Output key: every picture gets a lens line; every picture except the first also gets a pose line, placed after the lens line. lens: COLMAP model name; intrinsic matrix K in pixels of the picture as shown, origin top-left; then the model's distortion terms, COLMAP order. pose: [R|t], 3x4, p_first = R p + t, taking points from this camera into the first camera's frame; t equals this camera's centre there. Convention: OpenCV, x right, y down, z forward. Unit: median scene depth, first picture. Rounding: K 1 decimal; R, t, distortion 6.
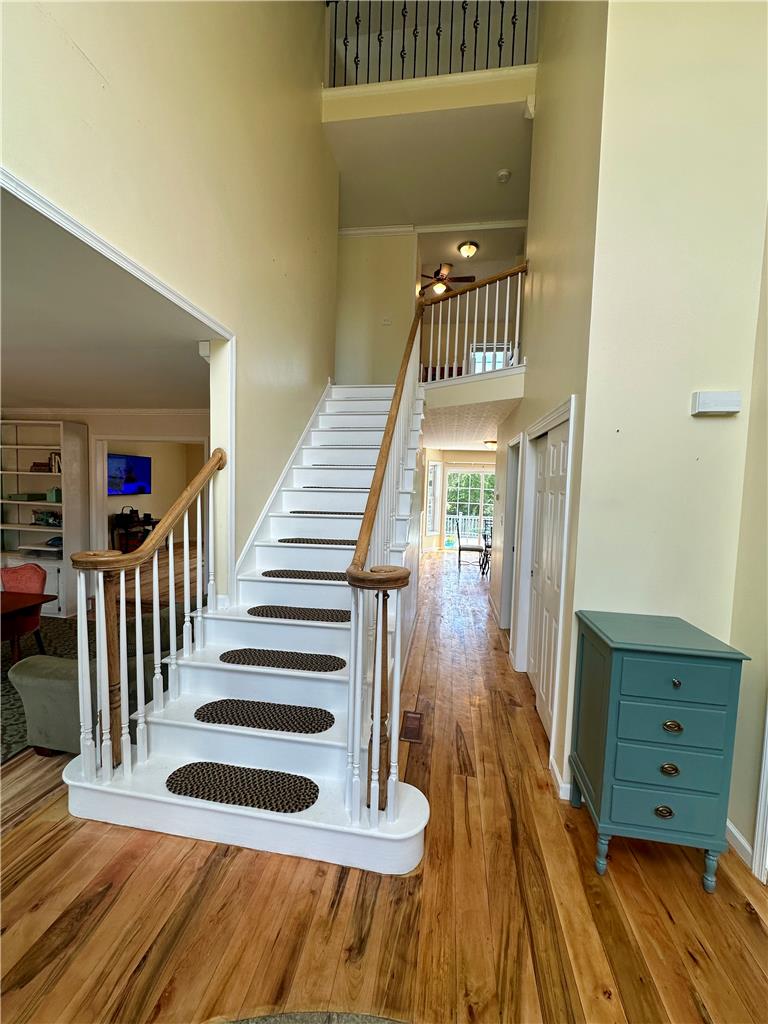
lens RADIAL K [[408.9, 0, 383.0], [0, 408.9, 513.7], [0, 0, 1]] dist [-0.002546, 0.001101]
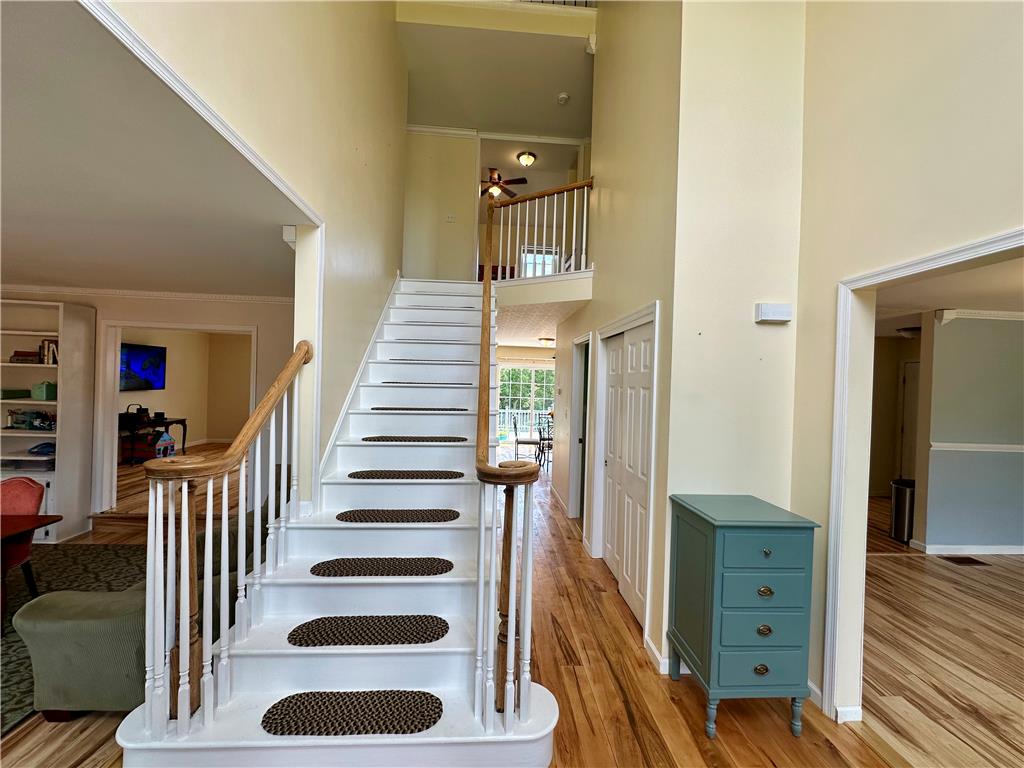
lens RADIAL K [[408.9, 0, 510.6], [0, 408.9, 387.3], [0, 0, 1]] dist [-0.002546, 0.001101]
pose [[0.976228, -0.002437, 0.216731, -0.152080], [0.013476, 0.998685, -0.049468, -0.002529], [-0.216325, 0.051213, 0.974977, 0.005412]]
